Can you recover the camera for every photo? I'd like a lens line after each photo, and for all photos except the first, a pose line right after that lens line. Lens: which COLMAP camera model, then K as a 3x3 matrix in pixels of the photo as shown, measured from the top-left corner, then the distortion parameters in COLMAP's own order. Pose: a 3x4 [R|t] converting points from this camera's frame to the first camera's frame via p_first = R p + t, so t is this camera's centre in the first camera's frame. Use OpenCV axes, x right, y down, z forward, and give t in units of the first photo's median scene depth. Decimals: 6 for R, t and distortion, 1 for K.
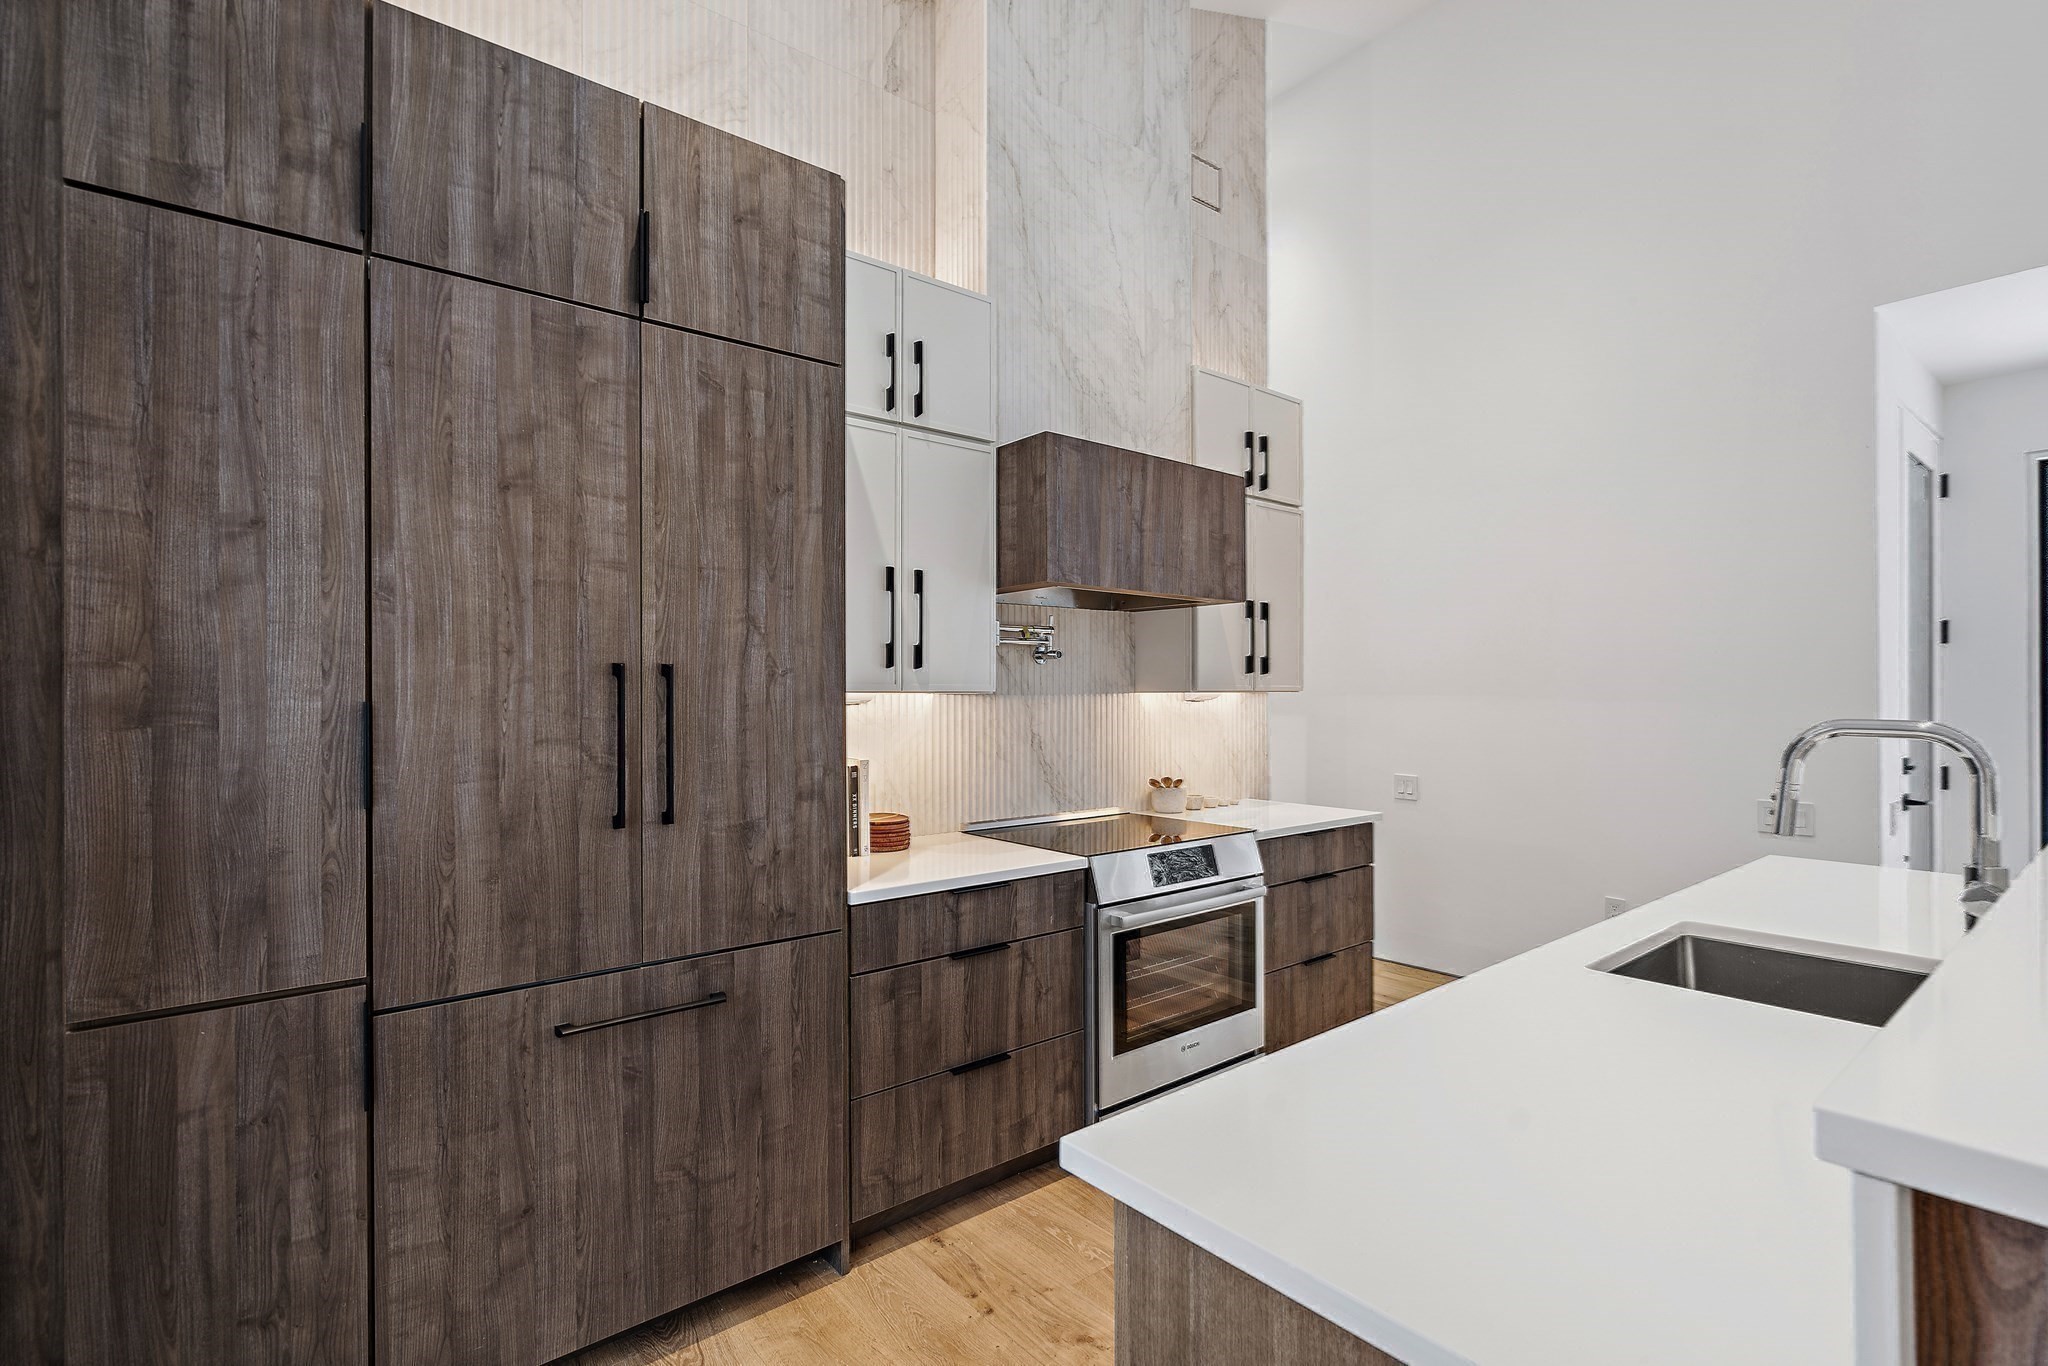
lens RADIAL K [[939.4, 0, 1024.6], [0, 939.4, 687.1], [0, 0, 1]] dist [-0.002591, 0.001001]
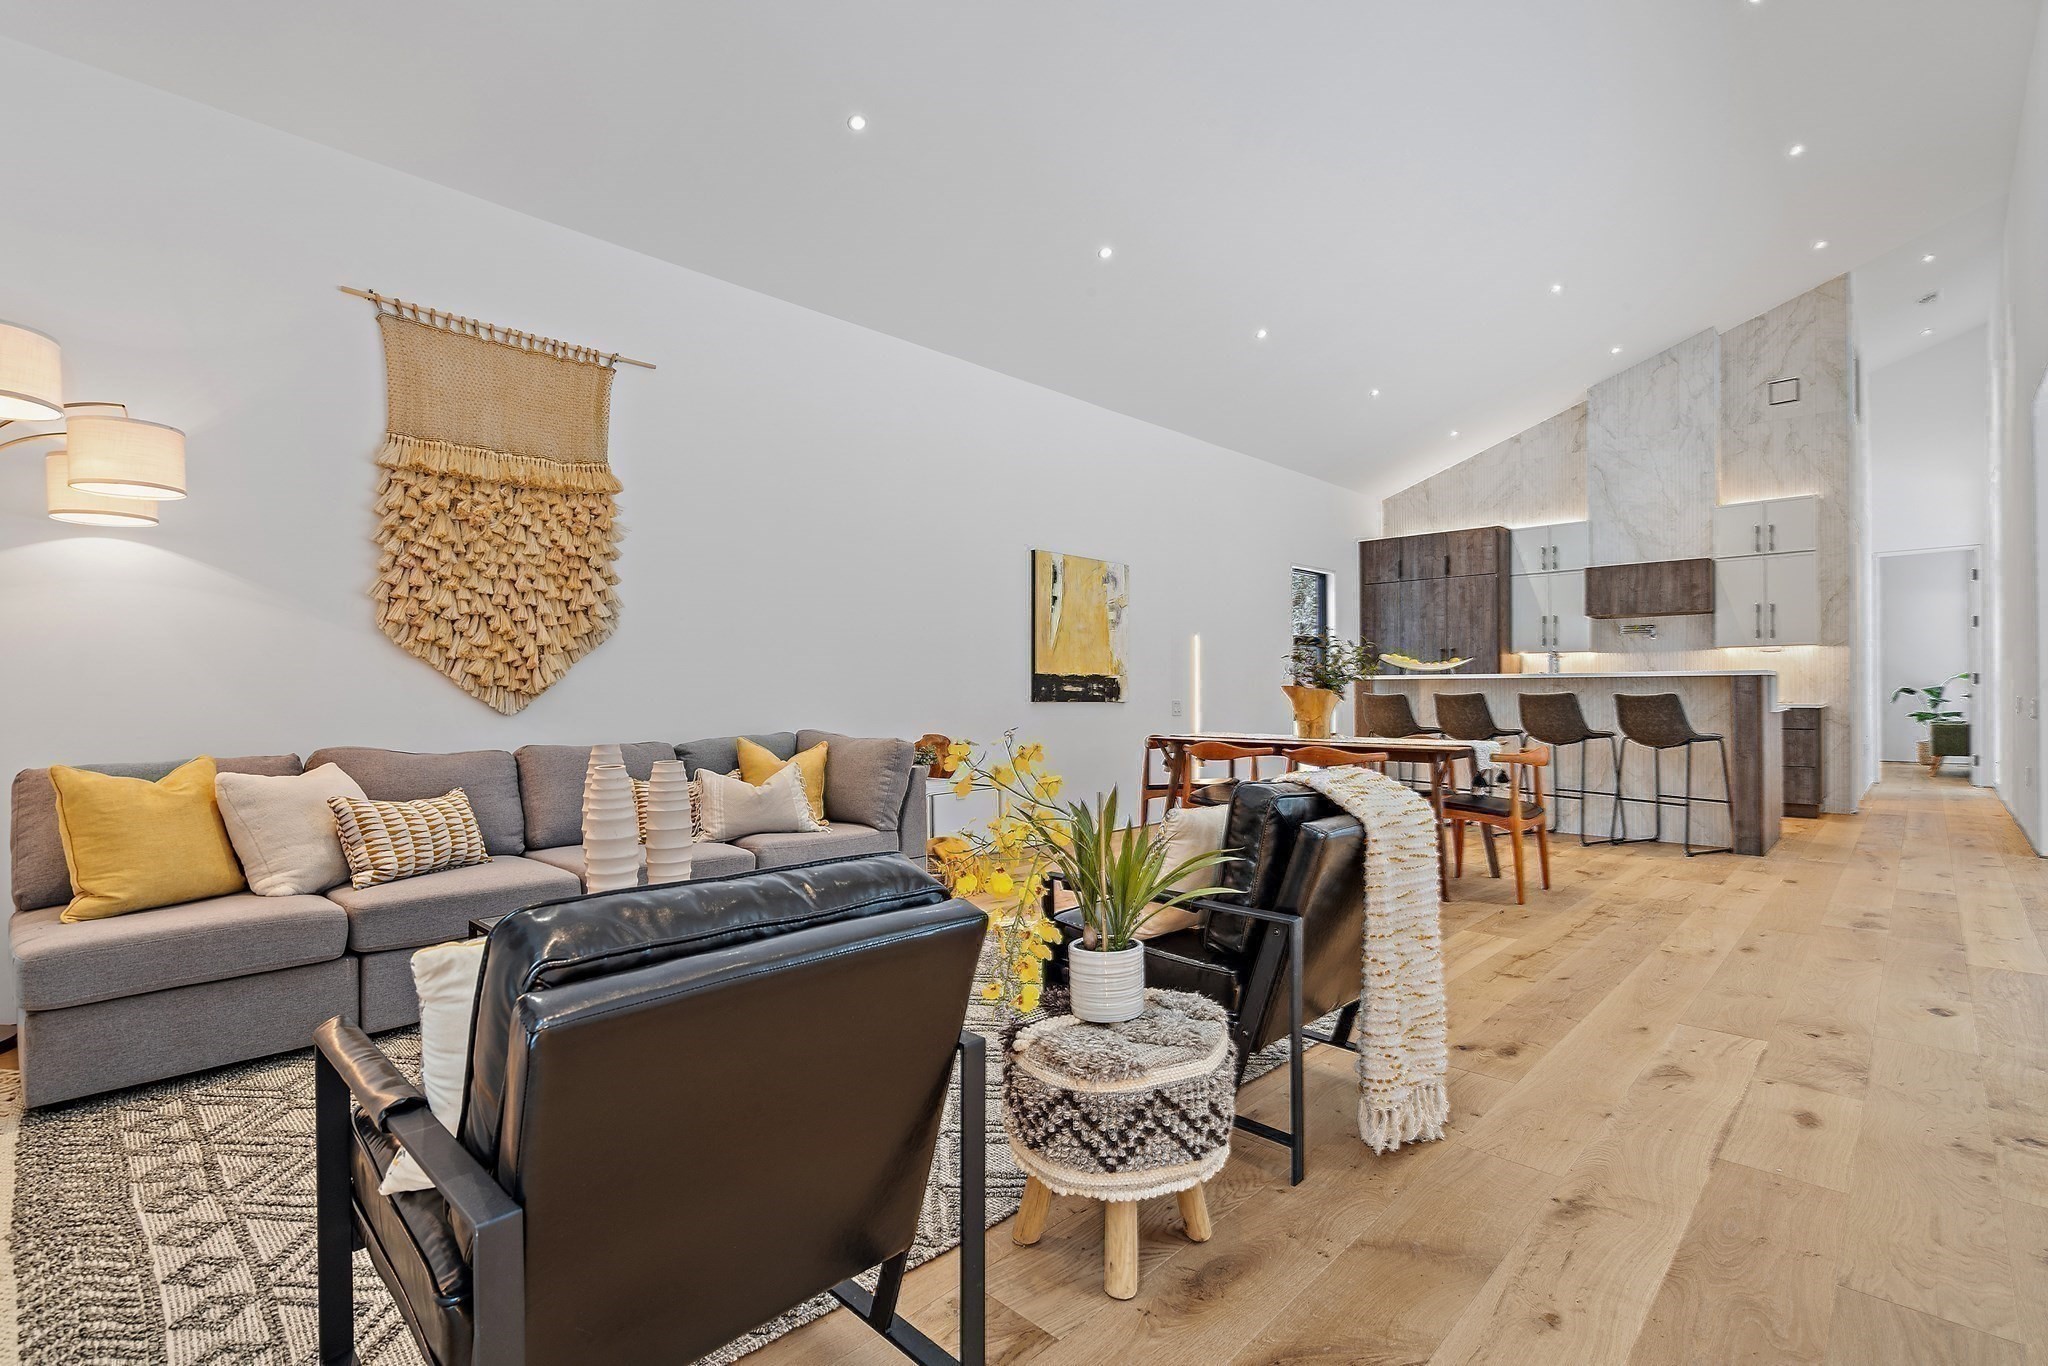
lens RADIAL K [[939.4, 0, 1025.1], [0, 939.4, 678.5], [0, 0, 1]] dist [-0.002591, 0.001001]
pose [[0.111558, 0.001477, -0.993757, 3.862531], [0.012061, 0.999923, 0.002840, 0.080435], [0.993685, -0.012303, 0.111532, -1.584008]]
